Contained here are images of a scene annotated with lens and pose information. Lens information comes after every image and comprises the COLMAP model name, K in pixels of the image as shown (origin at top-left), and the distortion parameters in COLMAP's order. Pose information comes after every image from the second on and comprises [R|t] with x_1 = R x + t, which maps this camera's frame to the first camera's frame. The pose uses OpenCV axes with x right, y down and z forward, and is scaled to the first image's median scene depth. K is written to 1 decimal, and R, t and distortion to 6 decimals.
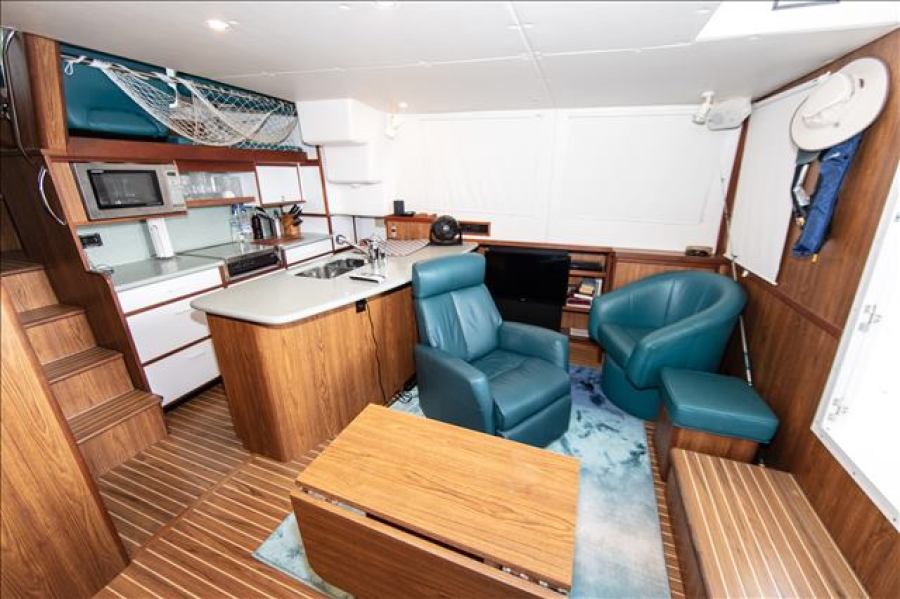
lens RADIAL K [[354.8, 0, 454.0], [0, 354.8, 299.5], [0, 0, 1]] dist [-0.002708, 0.000033]
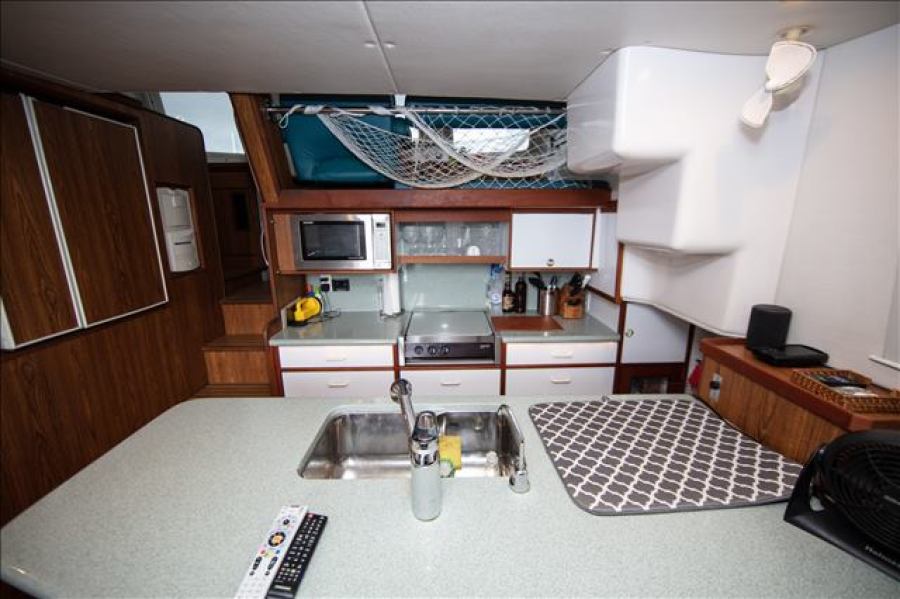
lens RADIAL K [[354.8, 0, 454.0], [0, 354.8, 299.5], [0, 0, 1]] dist [-0.002708, 0.000033]
pose [[0.371624, 0.213657, -0.903463, 0.049030], [-0.310659, 0.945676, 0.095856, -0.308568], [0.874864, 0.245047, 0.417811, 0.807634]]
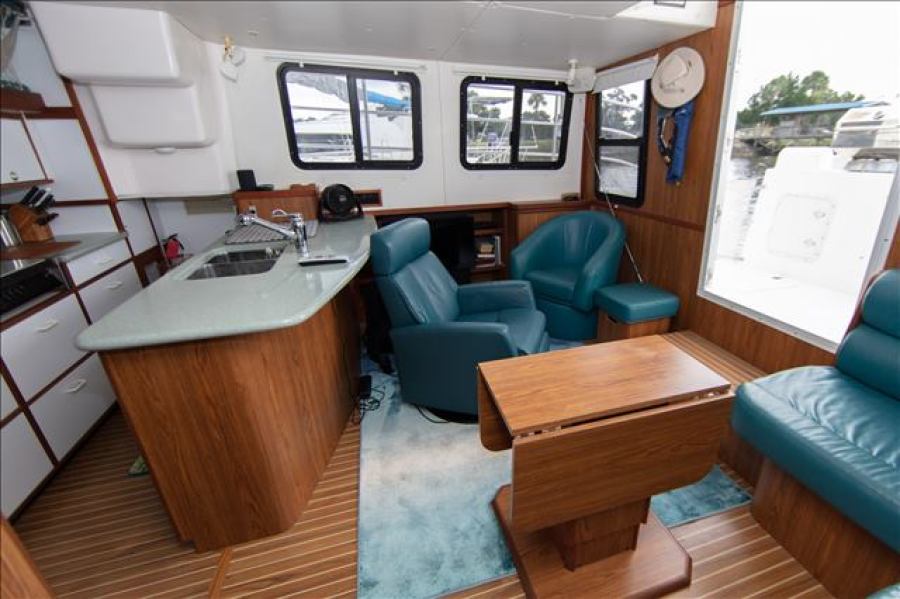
lens RADIAL K [[408.9, 0, 503.3], [0, 408.9, 309.3], [0, 0, 1]] dist [-0.002918, -0.000033]
pose [[0.775018, -0.246042, 0.582075, -0.414575], [0.222145, 0.968379, 0.113552, 0.023582], [-0.591607, 0.041300, 0.805168, 0.045384]]
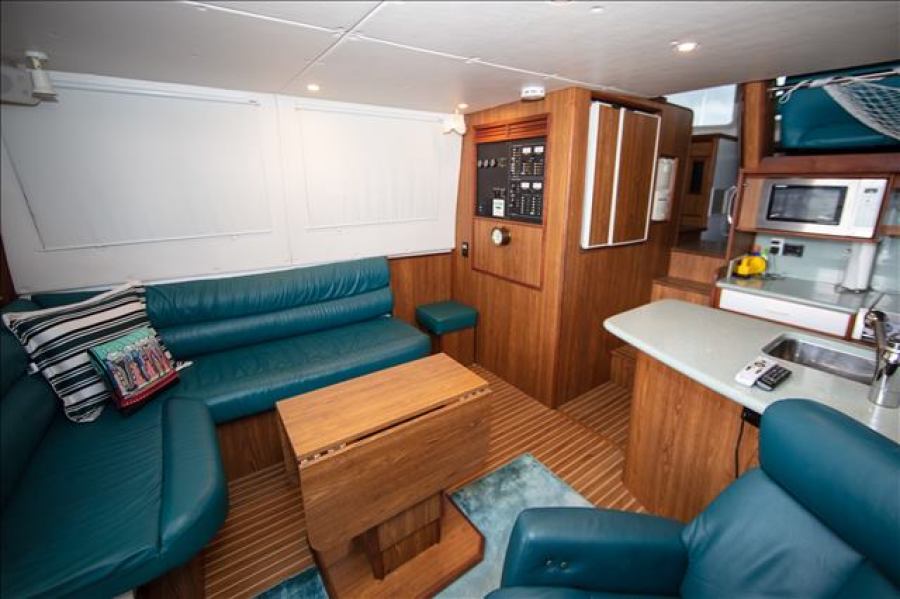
lens RADIAL K [[385.0, 0, 481.2], [0, 385.0, 278.9], [0, 0, 1]] dist [-0.008832, 0.000319]
pose [[-0.525419, 0.203473, -0.826156, 0.384385], [-0.298500, 0.865187, 0.402926, -0.256095], [0.796764, 0.458312, -0.393849, 0.699983]]
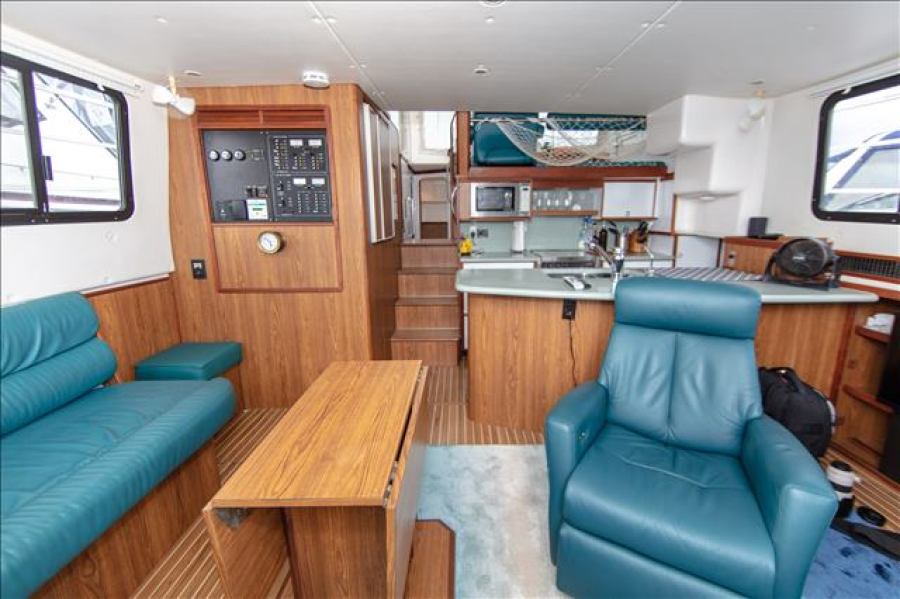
lens RADIAL K [[368.5, 0, 467.8], [0, 368.5, 288.6], [0, 0, 1]] dist [0.002288, 0.000178]
pose [[0.371533, 0.185437, -0.909712, 0.442745], [-0.307720, 0.949059, 0.067783, -0.023697], [0.875940, 0.254753, 0.409670, 0.317088]]
